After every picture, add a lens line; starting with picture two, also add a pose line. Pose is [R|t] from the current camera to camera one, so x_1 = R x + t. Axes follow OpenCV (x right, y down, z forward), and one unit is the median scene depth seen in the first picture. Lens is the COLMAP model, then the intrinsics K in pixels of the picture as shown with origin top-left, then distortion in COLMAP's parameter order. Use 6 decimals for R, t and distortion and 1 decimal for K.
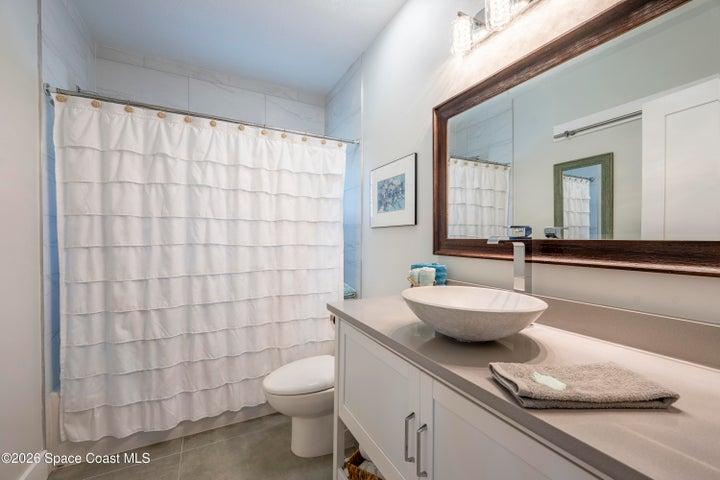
lens RADIAL K [[291.0, 0, 359.7], [0, 291.0, 239.9], [0, 0, 1]] dist [-0.001188, 0.000356]
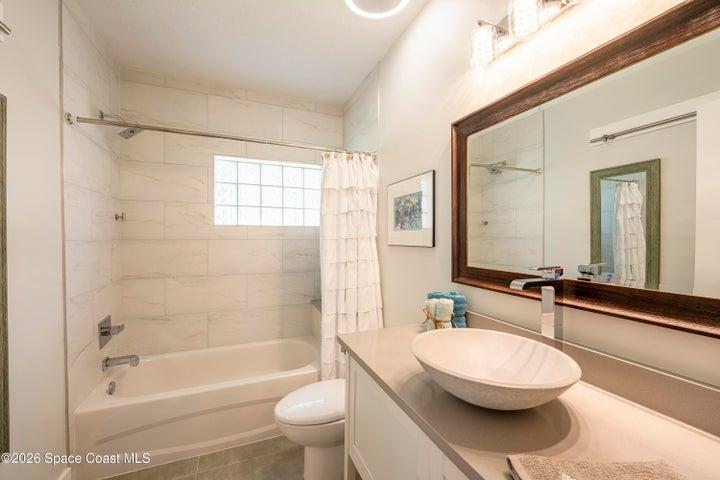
lens RADIAL K [[291.0, 0, 360.2], [0, 291.0, 241.1], [0, 0, 1]] dist [-0.001188, 0.000356]
pose [[0.996732, -0.001496, -0.080760, 0.037428], [0.001903, 0.999986, 0.004955, -0.086625], [0.080751, -0.005092, 0.996721, 0.054286]]
